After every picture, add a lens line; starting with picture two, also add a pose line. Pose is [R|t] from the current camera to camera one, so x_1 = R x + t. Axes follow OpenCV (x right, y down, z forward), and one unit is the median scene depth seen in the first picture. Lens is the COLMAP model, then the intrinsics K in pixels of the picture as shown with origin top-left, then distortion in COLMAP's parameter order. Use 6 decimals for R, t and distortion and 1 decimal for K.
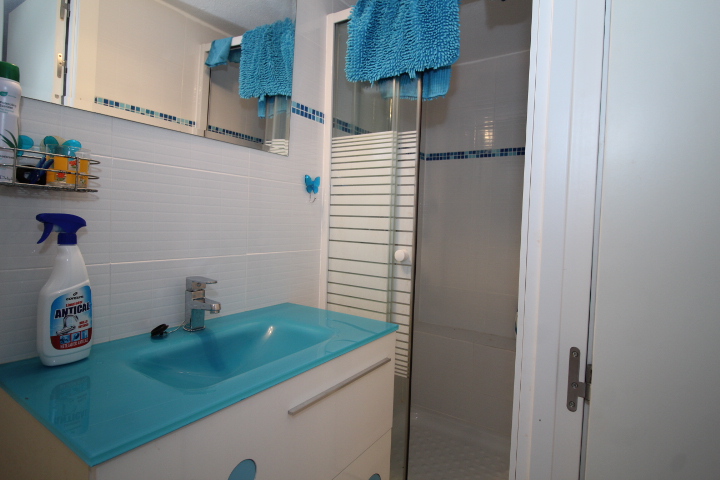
lens RADIAL K [[380.4, 0, 361.5], [0, 380.4, 237.9], [0, 0, 1]] dist [-0.010623, -0.003217]
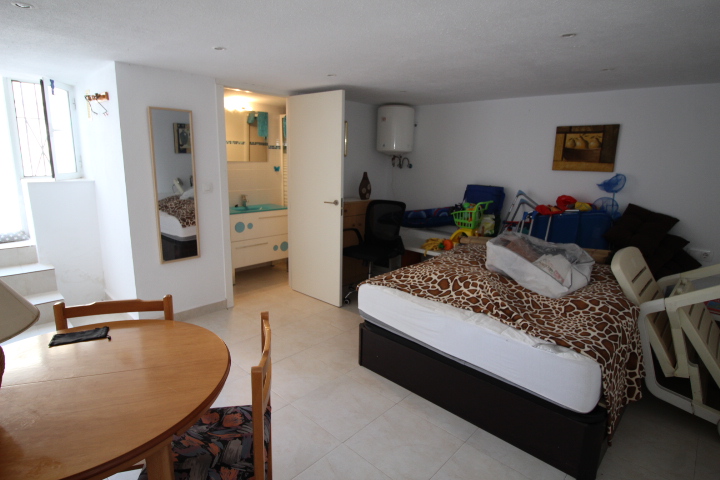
lens RADIAL K [[380.4, 0, 359.0], [0, 380.4, 238.9], [0, 0, 1]] dist [-0.010623, -0.003217]
pose [[0.984736, 0.027749, -0.171830, 1.153945], [0.000452, 0.986800, 0.161945, -0.072503], [0.174055, -0.159550, 0.971725, -2.184276]]
